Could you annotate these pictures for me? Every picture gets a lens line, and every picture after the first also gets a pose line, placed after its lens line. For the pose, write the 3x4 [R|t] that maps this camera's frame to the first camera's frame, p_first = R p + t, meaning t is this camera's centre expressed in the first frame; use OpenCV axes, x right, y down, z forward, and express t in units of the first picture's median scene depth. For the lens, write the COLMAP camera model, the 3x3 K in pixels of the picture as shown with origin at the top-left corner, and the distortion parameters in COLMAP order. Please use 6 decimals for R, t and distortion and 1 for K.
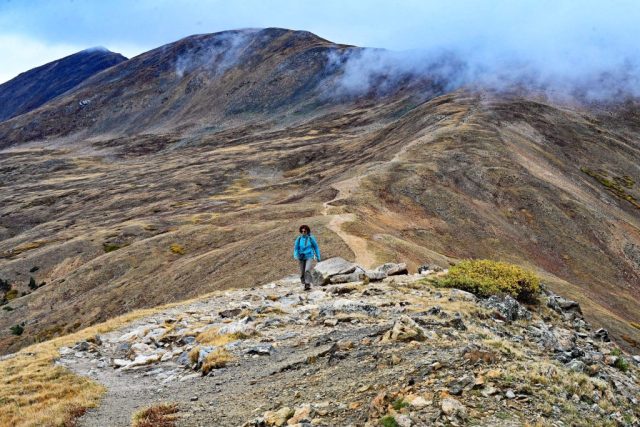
lens RADIAL K [[1455.6, 0, 320.4], [0, 1455.6, 213.5], [0, 0, 1]] dist [-0.044350, 0.000000]
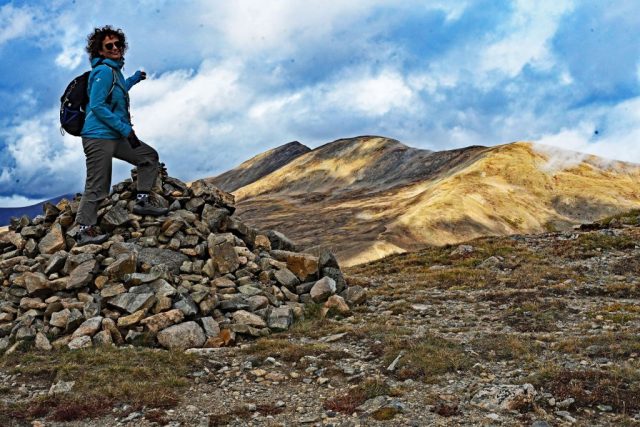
lens RADIAL K [[1455.6, 0, 319.9], [0, 1455.6, 213.1], [0, 0, 1]] dist [-0.044350, 0.000000]
pose [[0.988723, 0.000557, -0.149753, 0.271211], [0.003924, 0.999553, 0.029623, -0.115432], [0.149702, -0.029876, 0.988280, -1.461114]]
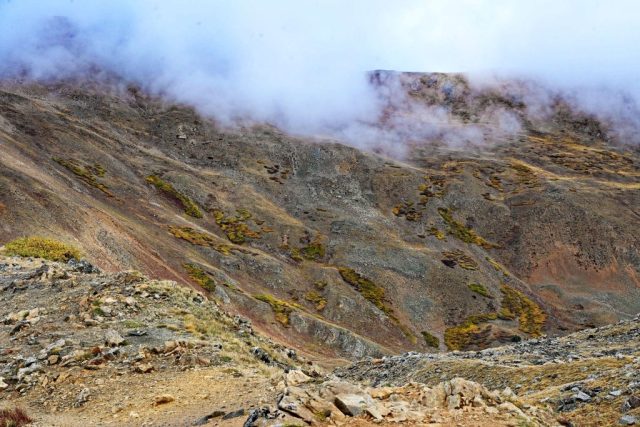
lens RADIAL K [[1455.6, 0, 319.9], [0, 1455.6, 213.3], [0, 0, 1]] dist [-0.044350, 0.000000]
pose [[0.935427, -0.020969, 0.352897, -0.003725], [0.018378, 0.999774, 0.010693, 0.000160], [-0.353041, -0.003517, 0.935601, -0.008479]]
